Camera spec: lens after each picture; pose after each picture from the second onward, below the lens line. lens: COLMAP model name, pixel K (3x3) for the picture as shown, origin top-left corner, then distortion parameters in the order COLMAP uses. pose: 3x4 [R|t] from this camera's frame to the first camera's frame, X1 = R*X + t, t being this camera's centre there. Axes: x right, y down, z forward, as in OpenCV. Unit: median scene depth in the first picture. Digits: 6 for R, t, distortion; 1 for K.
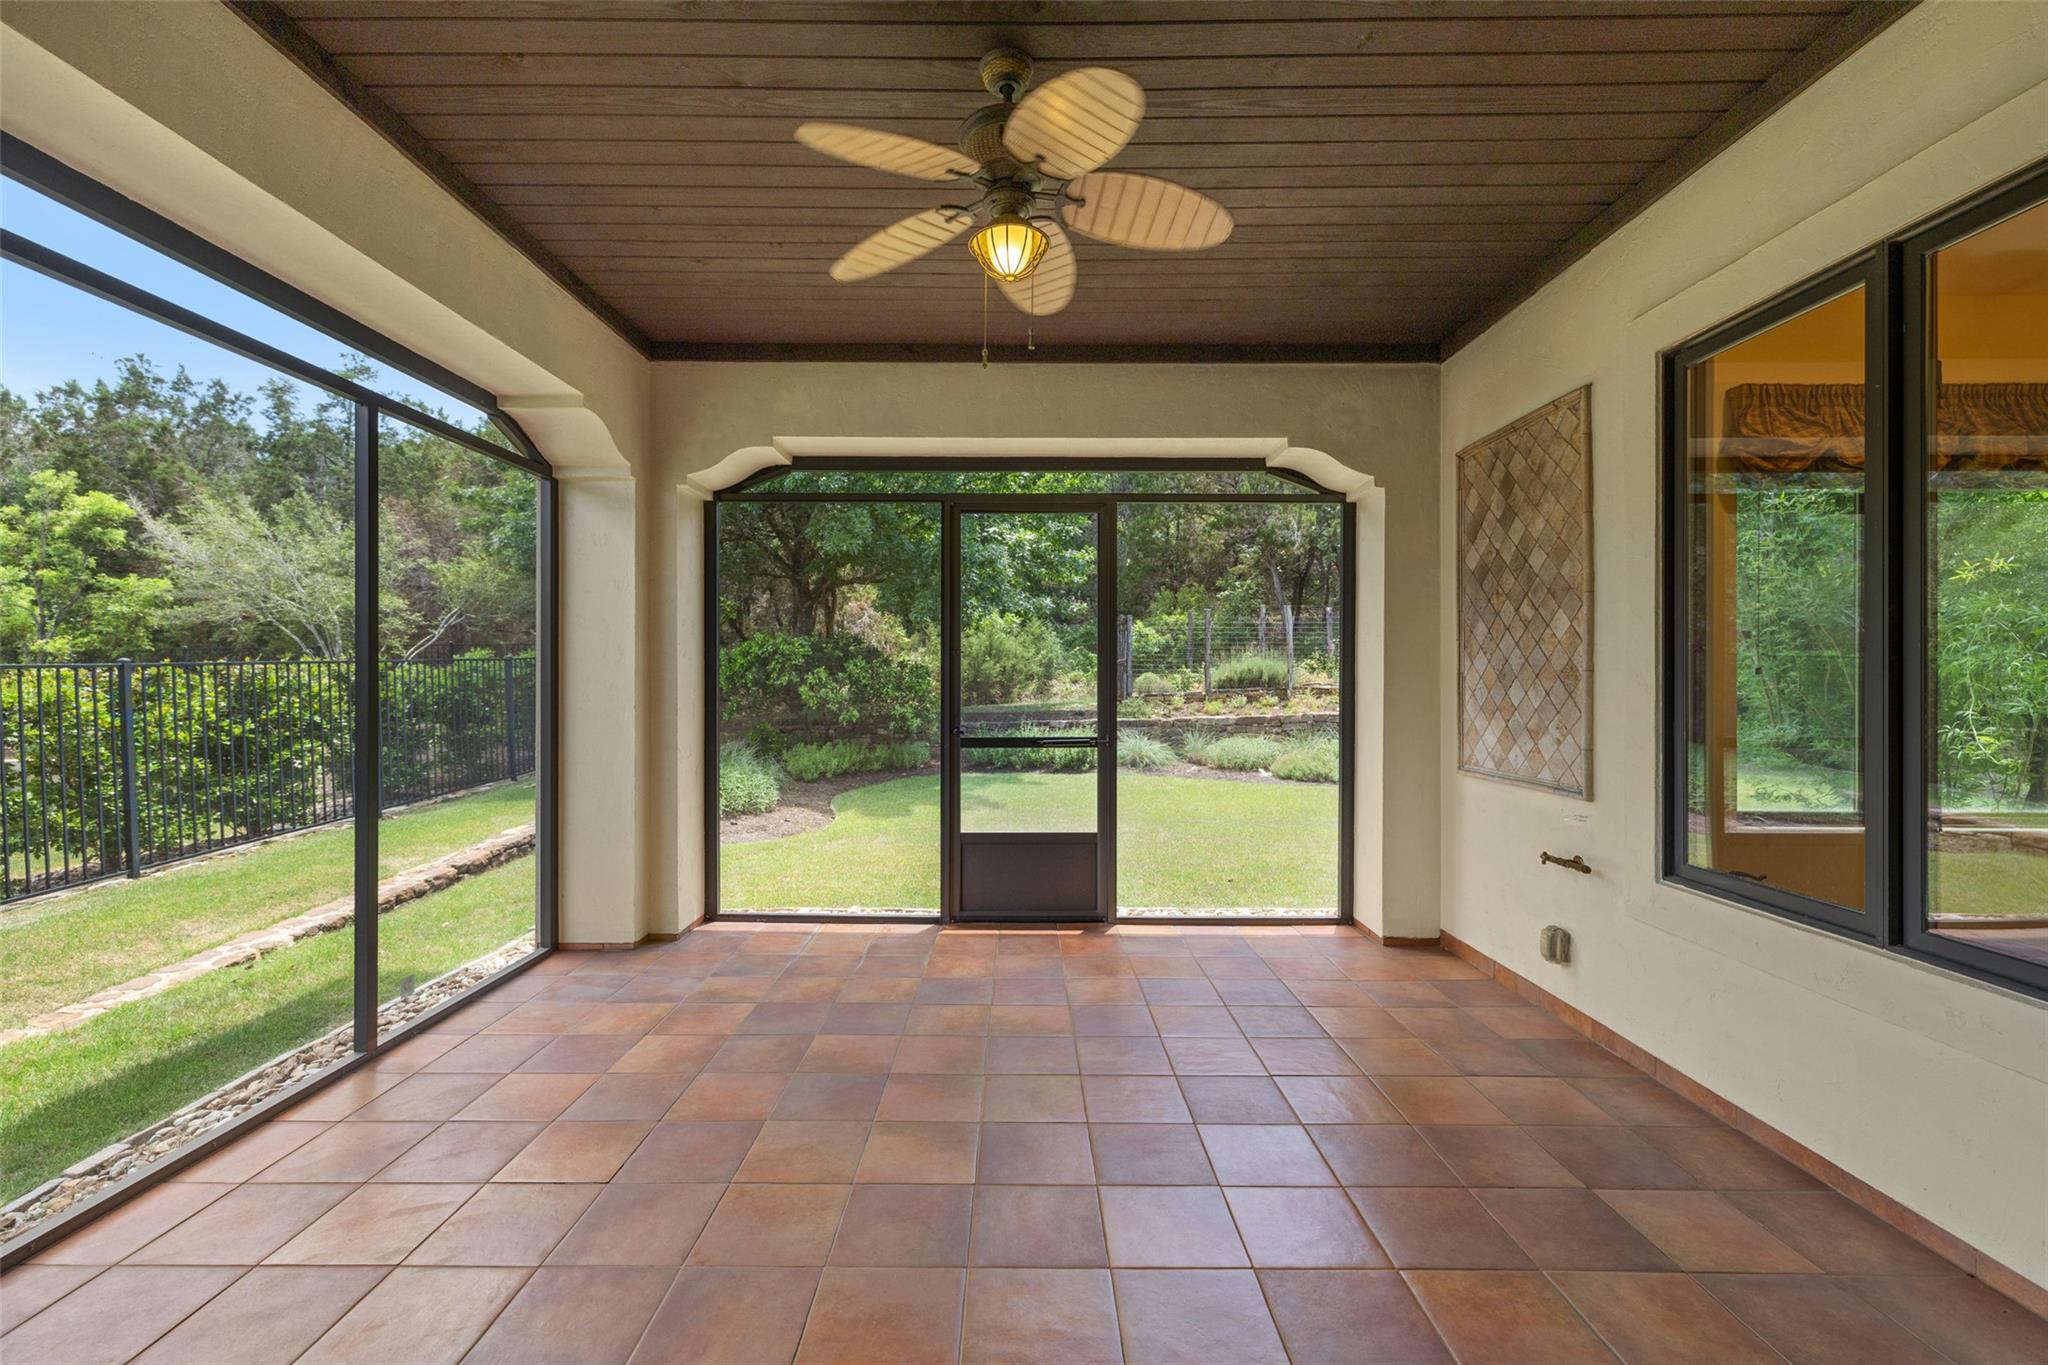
lens RADIAL K [[866.3, 0, 1019.8], [0, 866.3, 668.9], [0, 0, 1]] dist [-0.000546, 0.000004]
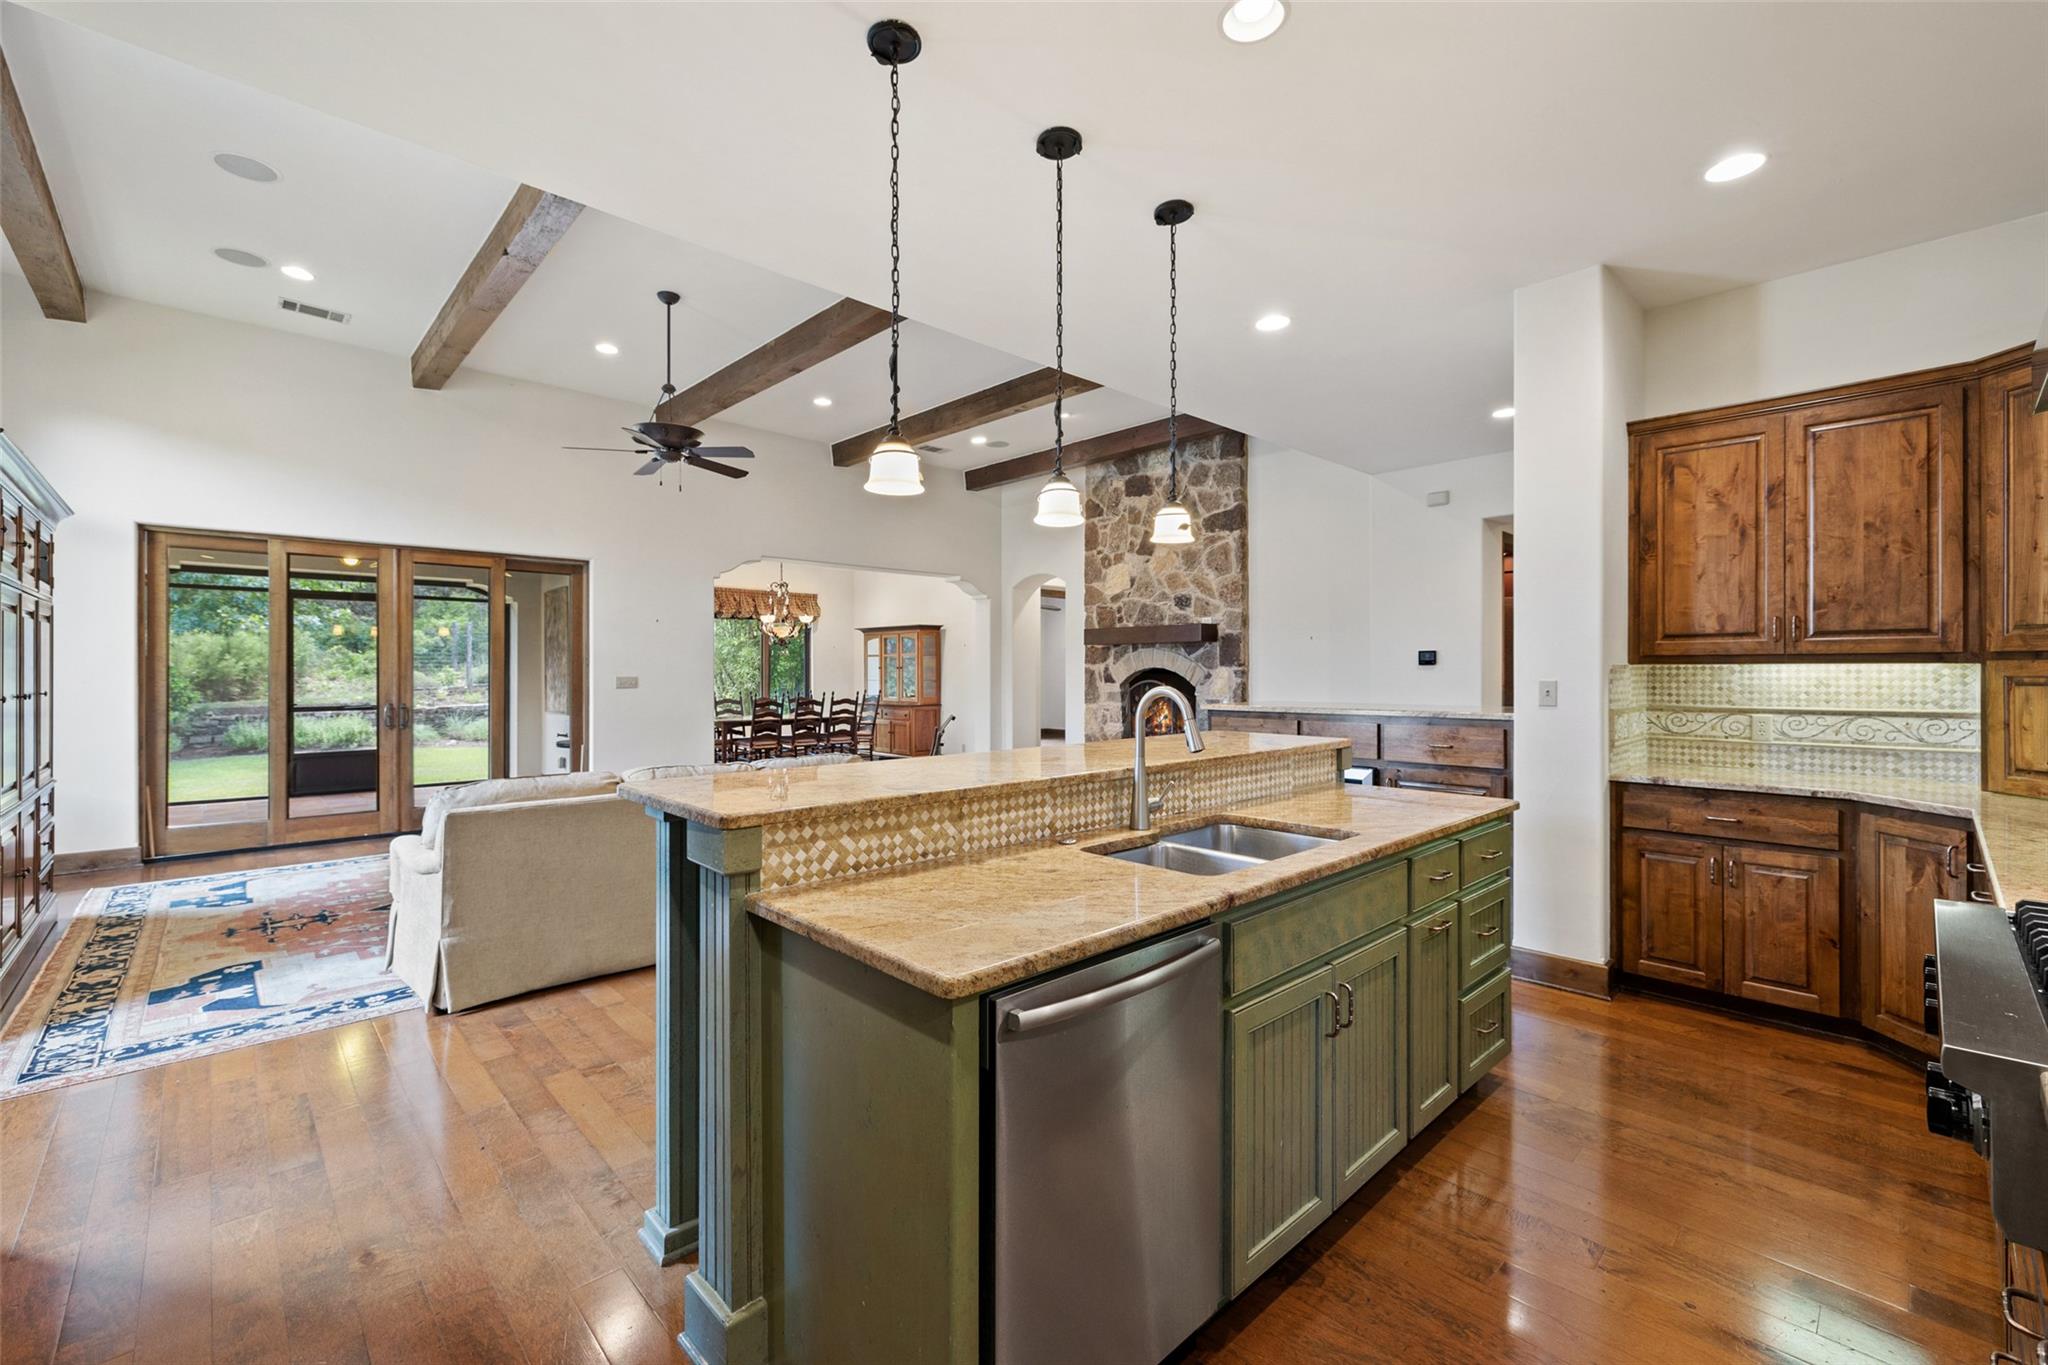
lens RADIAL K [[866.3, 0, 1019.8], [0, 866.3, 668.9], [0, 0, 1]] dist [-0.000546, 0.000004]
pose [[0.731103, -0.000580, 0.682266, -0.066304], [-0.003967, 0.999979, 0.005101, -0.009264], [-0.682255, -0.006436, 0.731086, -0.521035]]
